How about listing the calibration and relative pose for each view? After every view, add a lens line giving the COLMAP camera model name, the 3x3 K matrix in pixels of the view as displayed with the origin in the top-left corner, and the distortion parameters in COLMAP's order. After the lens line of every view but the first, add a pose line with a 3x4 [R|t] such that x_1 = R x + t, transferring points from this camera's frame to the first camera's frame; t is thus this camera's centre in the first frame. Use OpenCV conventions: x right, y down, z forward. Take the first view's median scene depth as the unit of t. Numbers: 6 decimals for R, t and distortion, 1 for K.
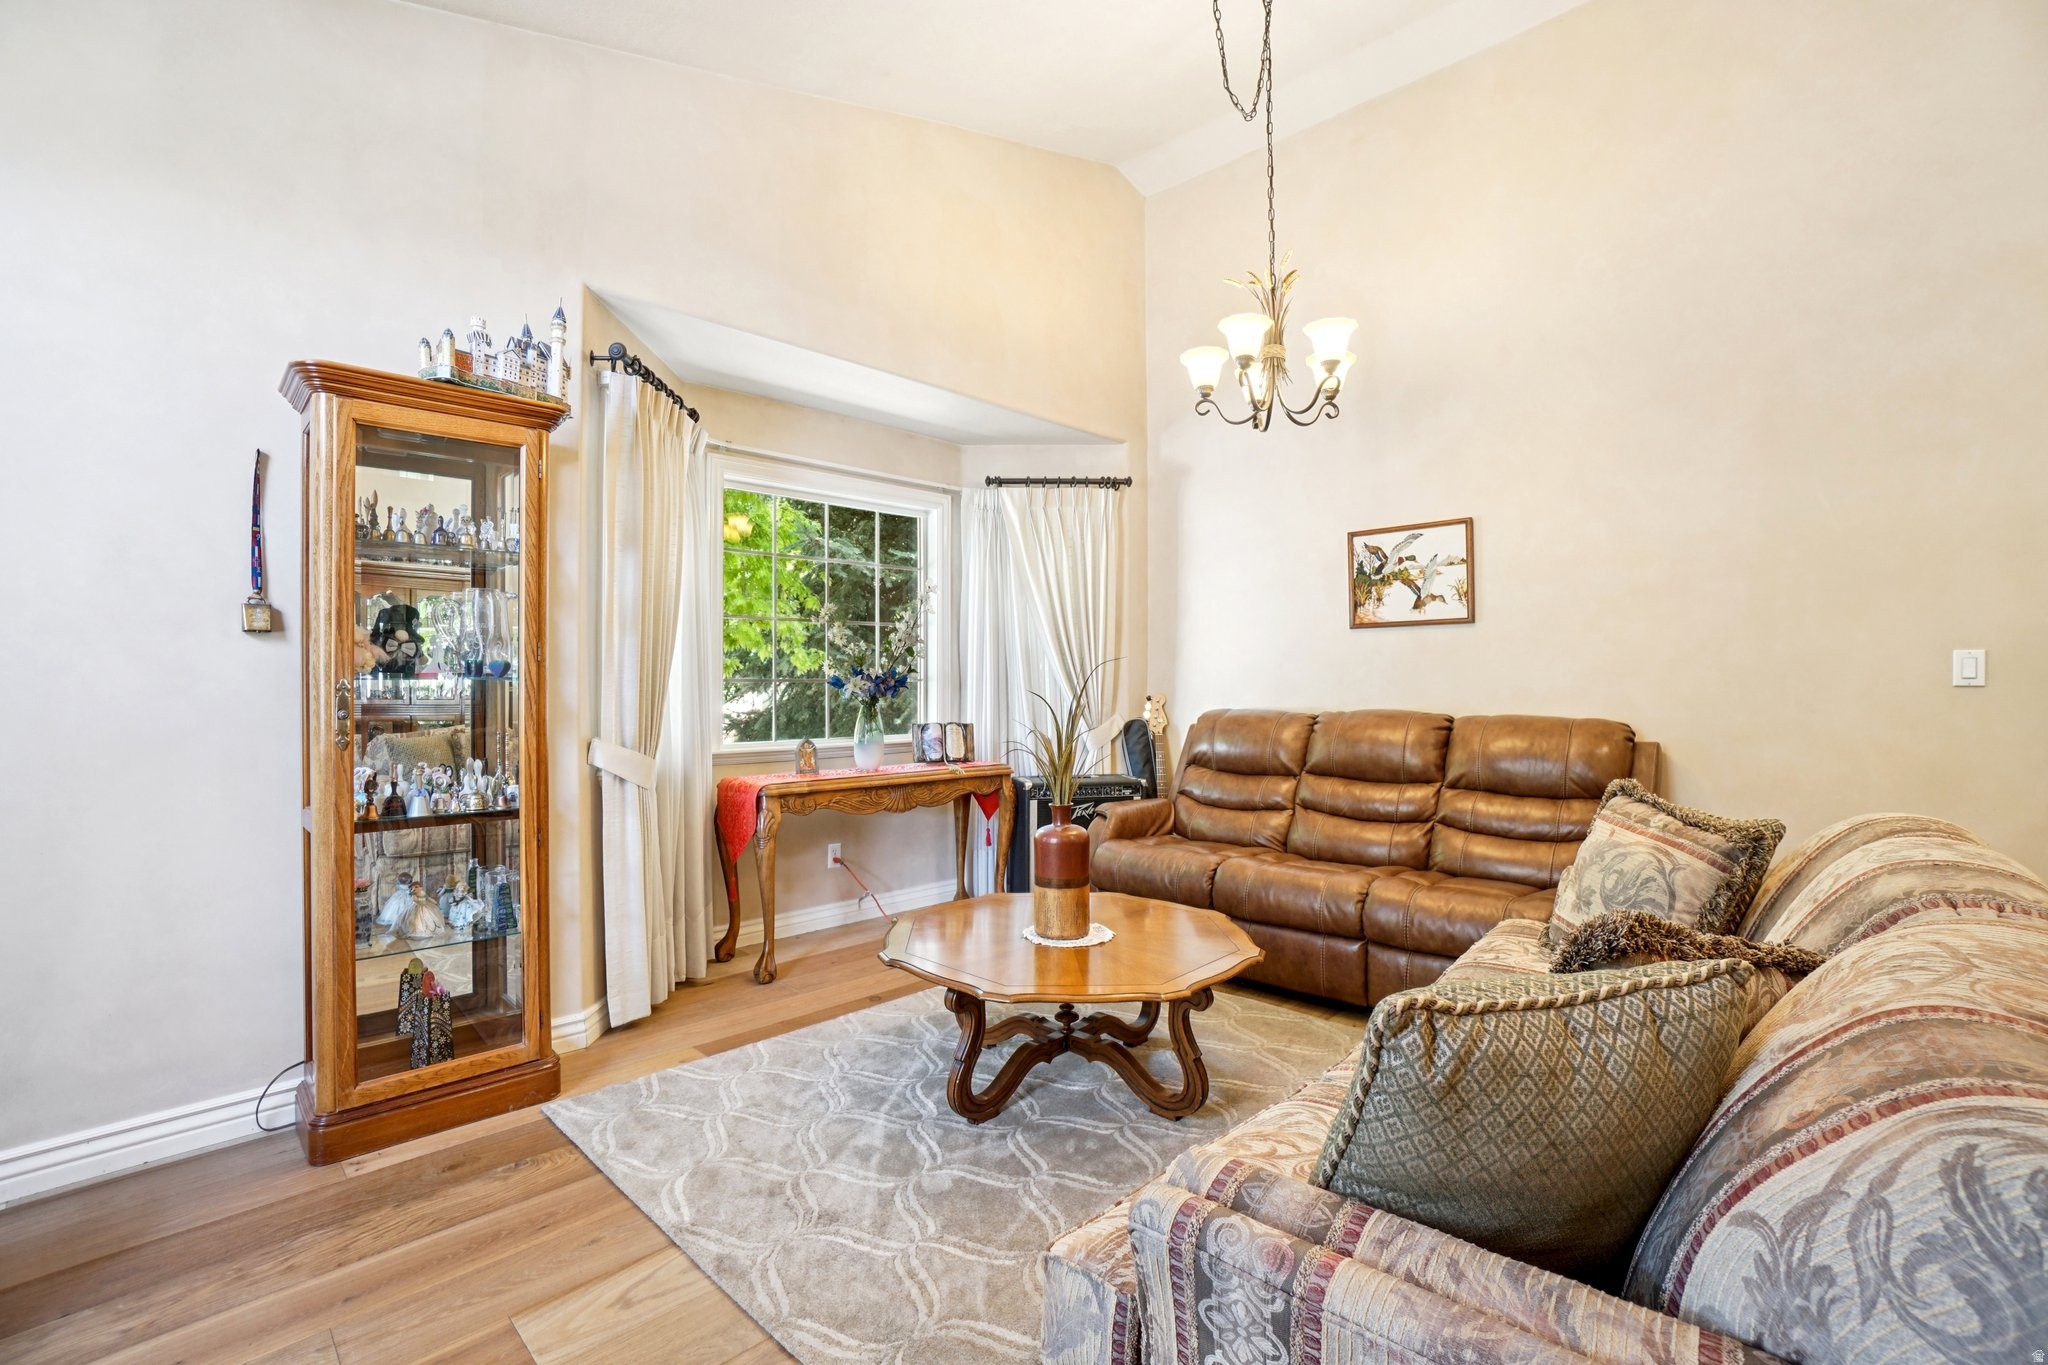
lens RADIAL K [[907.9, 0, 1012.9], [0, 907.9, 684.5], [0, 0, 1]] dist [-0.065155, 0.023630]
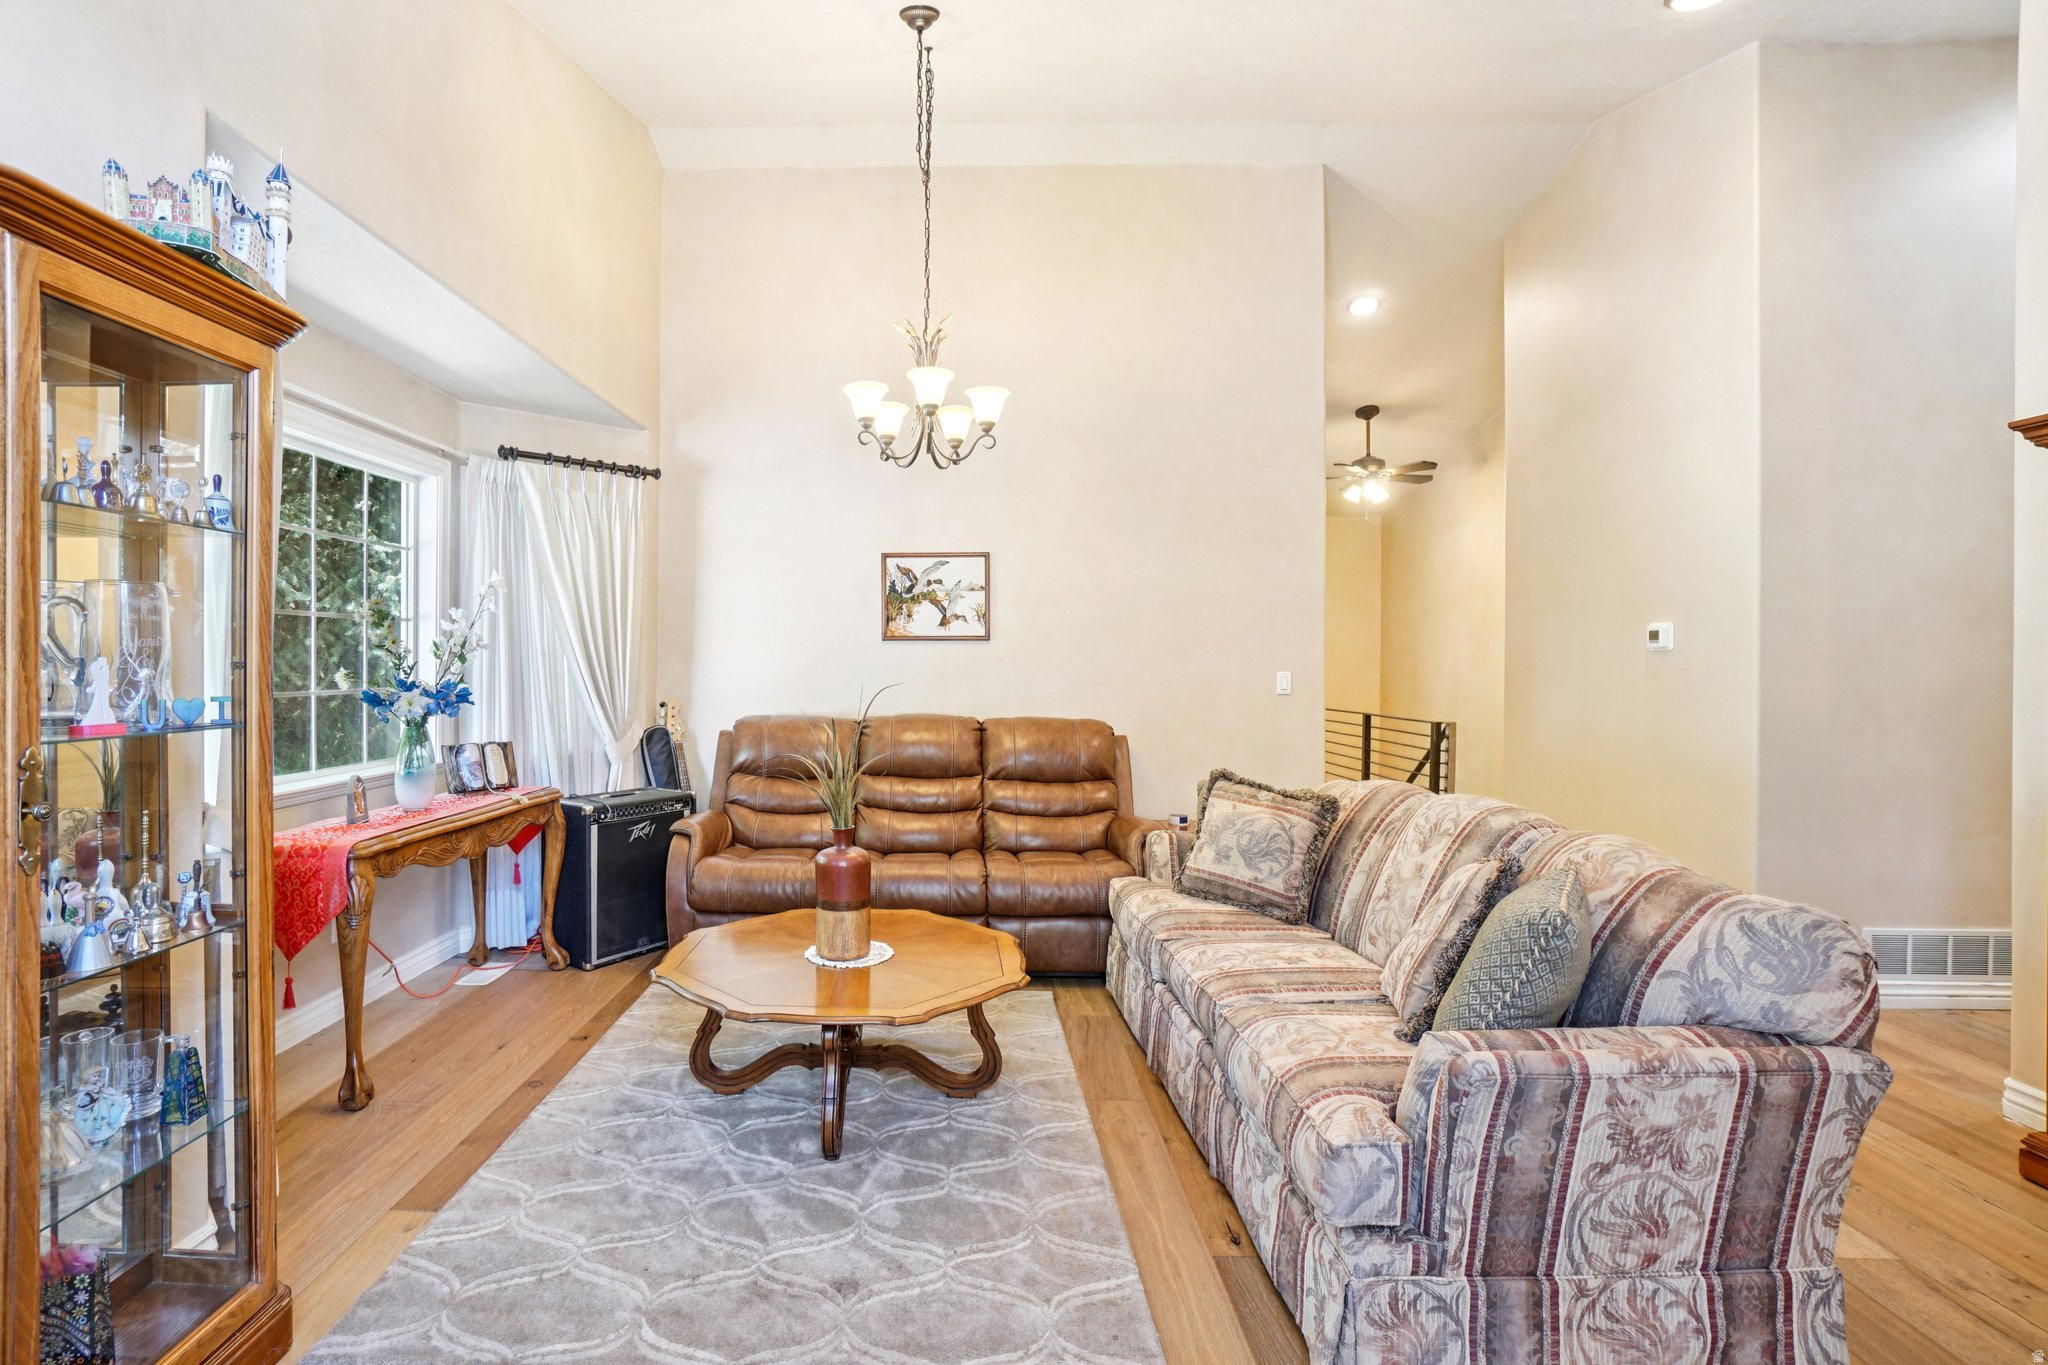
lens RADIAL K [[961.4, 0, 939.4], [0, 961.4, 673.8], [0, 0, 1]] dist [-0.025991, 0.000475]
pose [[0.738723, -0.000951, 0.674009, -0.422288], [-0.004039, 0.999975, 0.005839, -0.032539], [-0.673998, -0.007036, 0.738700, 0.094183]]
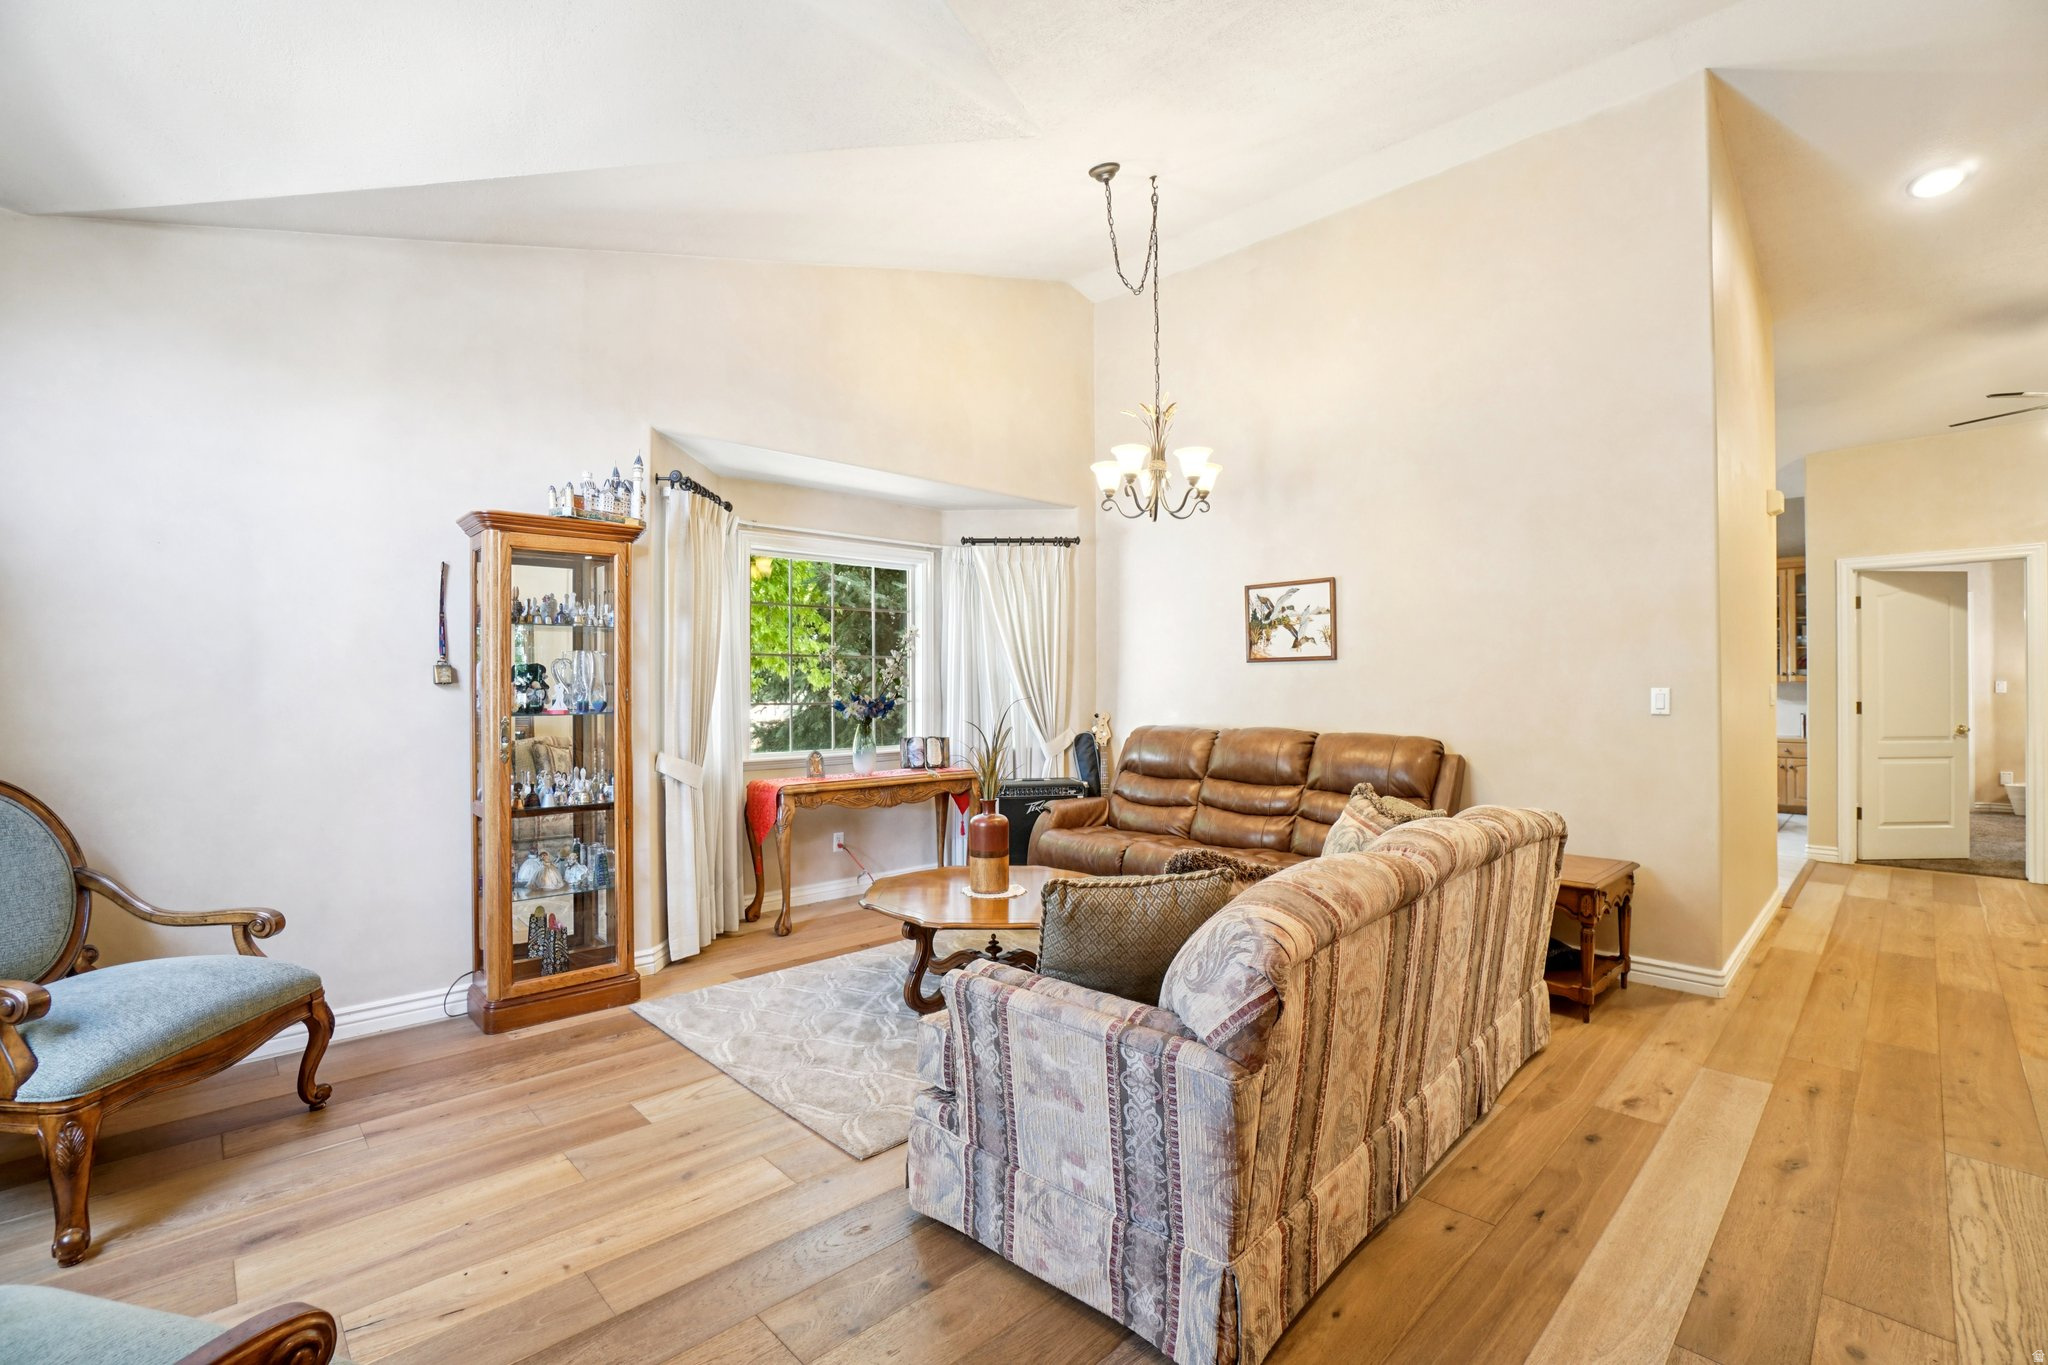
lens RADIAL K [[896.5, 0, 1019.5], [0, 896.5, 687.9], [0, 0, 1]] dist [-0.048038, 0.000412]
pose [[0.999913, -0.000793, -0.013194, 0.084692], [0.000803, 0.999999, 0.000704, -0.031567], [0.013193, -0.000715, 0.999913, -0.289115]]
